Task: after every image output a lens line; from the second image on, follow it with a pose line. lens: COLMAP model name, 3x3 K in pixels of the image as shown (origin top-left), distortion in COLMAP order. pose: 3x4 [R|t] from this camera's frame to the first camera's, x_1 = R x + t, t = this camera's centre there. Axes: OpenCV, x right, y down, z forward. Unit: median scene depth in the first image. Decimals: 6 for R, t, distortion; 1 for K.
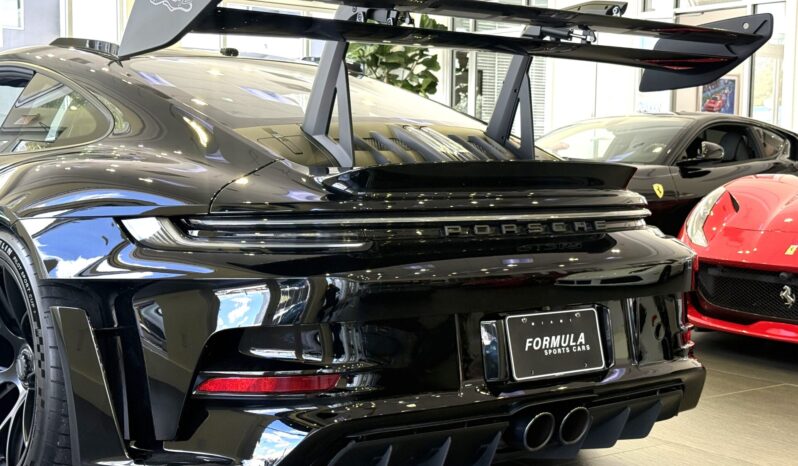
lens RADIAL K [[1158.5, 0, 399.0], [0, 1158.5, 233.0], [0, 0, 1]] dist [0.108338, 0.025622]
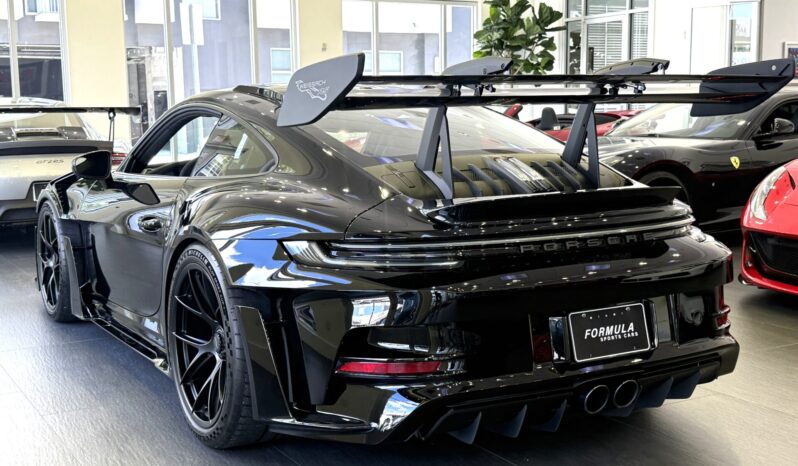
lens RADIAL K [[965.8, 0, 409.7], [0, 965.8, 231.8], [0, 0, 1]] dist [0.192659, -0.460329]
pose [[0.992222, -0.011373, -0.123959, 0.045634], [0.018545, 0.998210, 0.056856, -0.077589], [0.123090, -0.058713, 0.990657, -0.096065]]
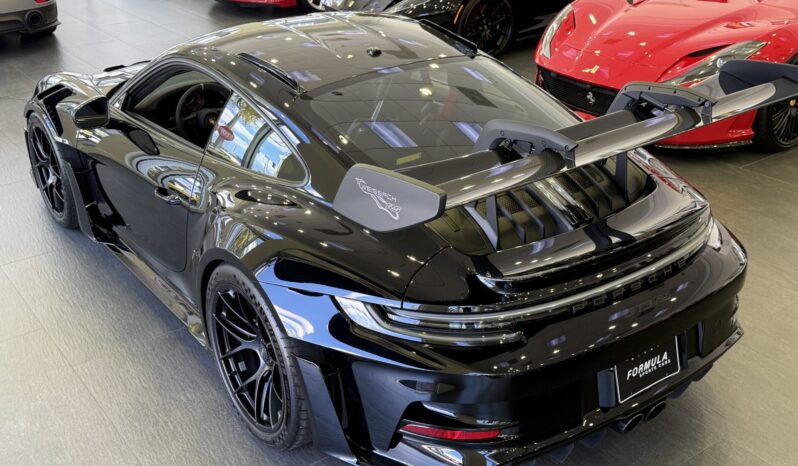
lens RADIAL K [[851.7, 0, 399.0], [0, 851.7, 233.0], [0, 0, 1]] dist [0.193568, -0.473808]
pose [[0.998535, -0.021775, -0.049528, -0.100788], [0.038407, 0.930048, 0.365425, -0.414489], [0.038106, -0.366792, 0.929522, 0.075292]]
